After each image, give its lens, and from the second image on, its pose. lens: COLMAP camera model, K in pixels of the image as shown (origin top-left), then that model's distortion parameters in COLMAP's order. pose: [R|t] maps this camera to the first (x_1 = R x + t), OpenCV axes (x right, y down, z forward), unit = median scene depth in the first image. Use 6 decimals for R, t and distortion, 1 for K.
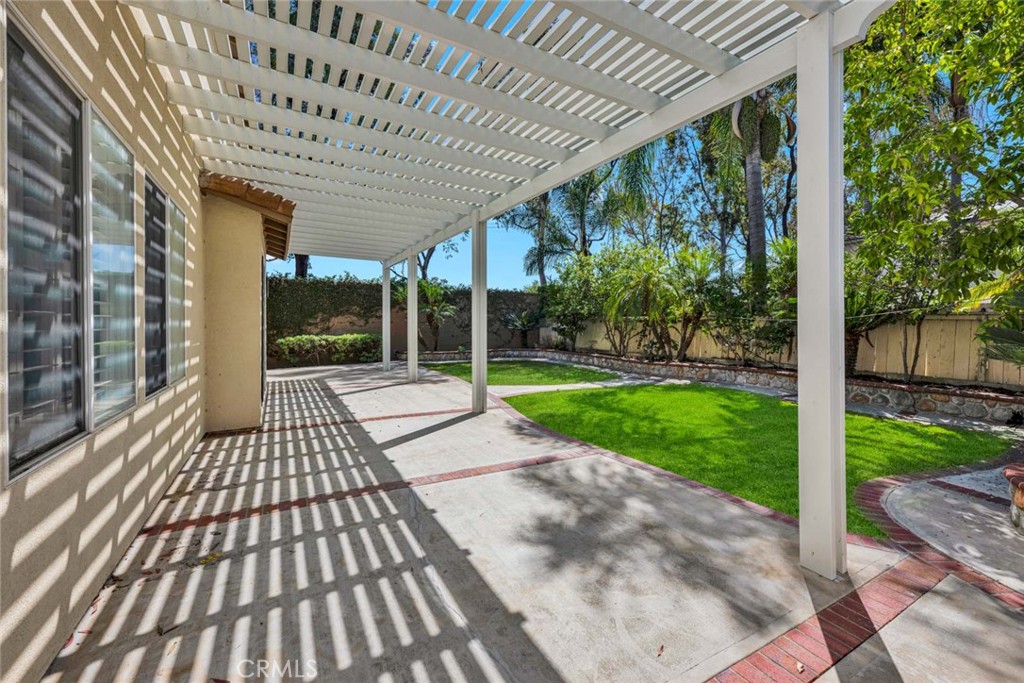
lens RADIAL K [[423.3, 0, 509.6], [0, 423.3, 331.0], [0, 0, 1]] dist [0.002231, -0.001139]
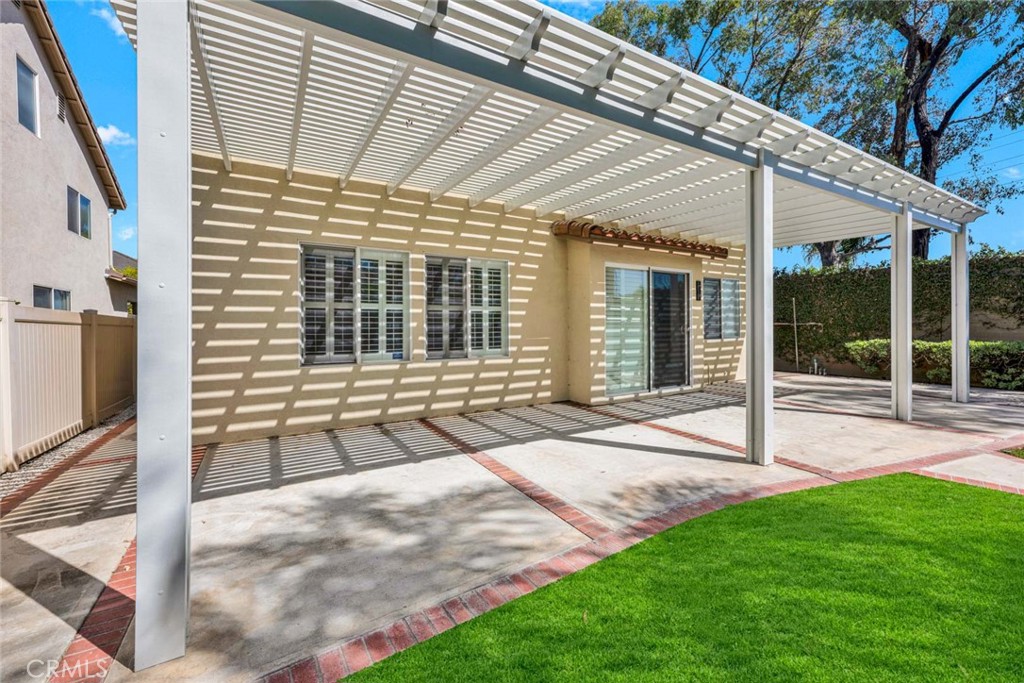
lens RADIAL K [[423.3, 0, 509.1], [0, 423.3, 331.6], [0, 0, 1]] dist [0.002231, -0.001139]
pose [[0.018931, 0.017480, -0.999668, 1.158645], [-0.014196, 0.999751, 0.017213, -0.033632], [0.999720, 0.013865, 0.019174, 1.207040]]
